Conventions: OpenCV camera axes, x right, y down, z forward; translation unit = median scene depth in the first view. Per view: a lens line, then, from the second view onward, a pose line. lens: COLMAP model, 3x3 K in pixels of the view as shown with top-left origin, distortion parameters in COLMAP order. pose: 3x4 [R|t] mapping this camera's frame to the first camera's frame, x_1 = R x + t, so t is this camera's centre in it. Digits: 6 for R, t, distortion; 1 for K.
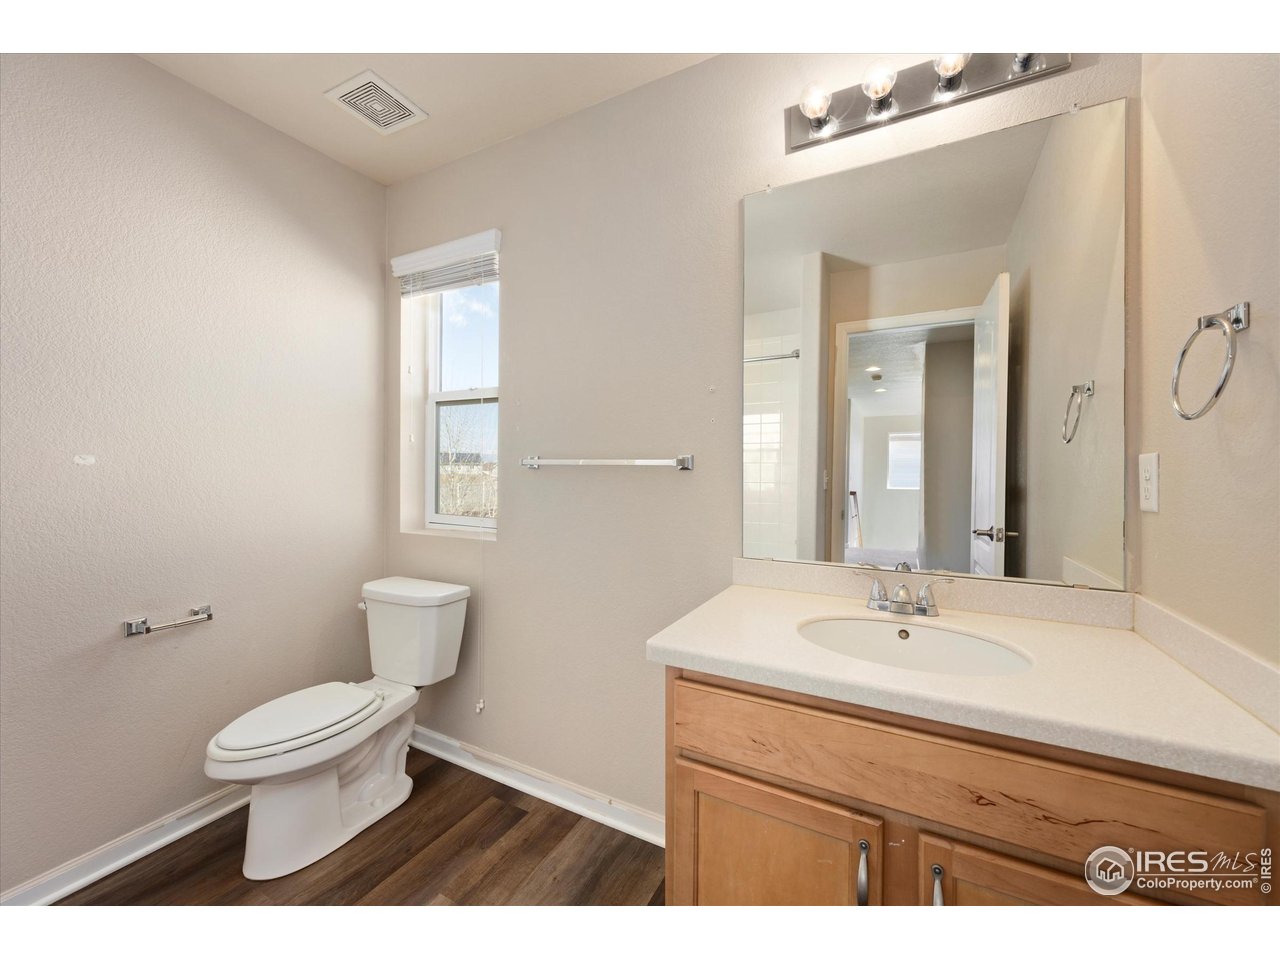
lens RADIAL K [[500.7, 0, 640.3], [0, 500.7, 472.9], [0, 0, 1]] dist [0.001462, -0.000355]
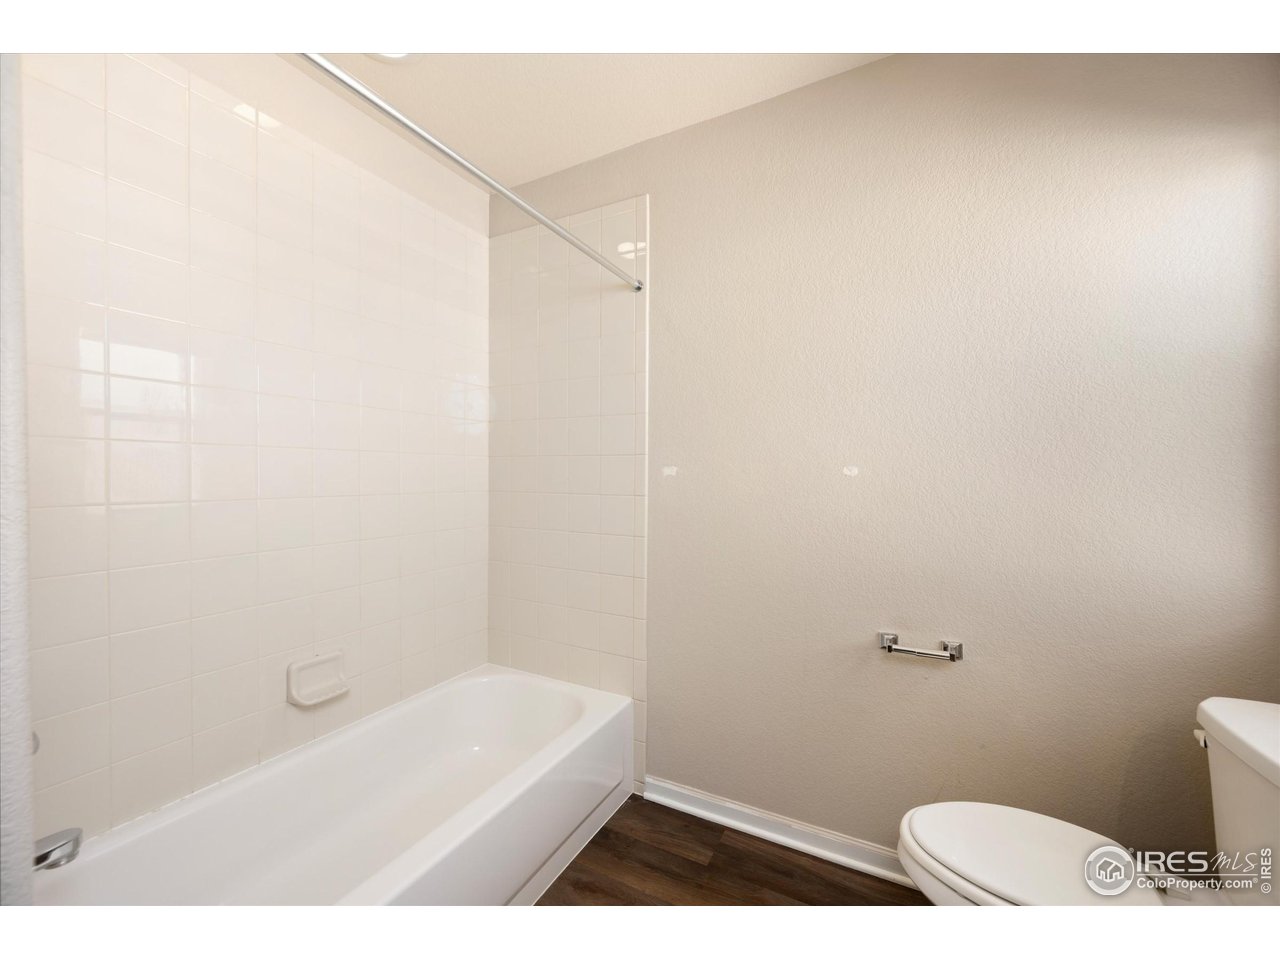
lens RADIAL K [[500.7, 0, 640.4], [0, 500.7, 479.3], [0, 0, 1]] dist [0.001462, -0.000355]
pose [[-0.001066, 0.004264, -0.999990, -0.028122], [-0.011548, 0.999924, 0.004276, -0.007284], [0.999933, 0.011552, -0.001016, 0.509468]]
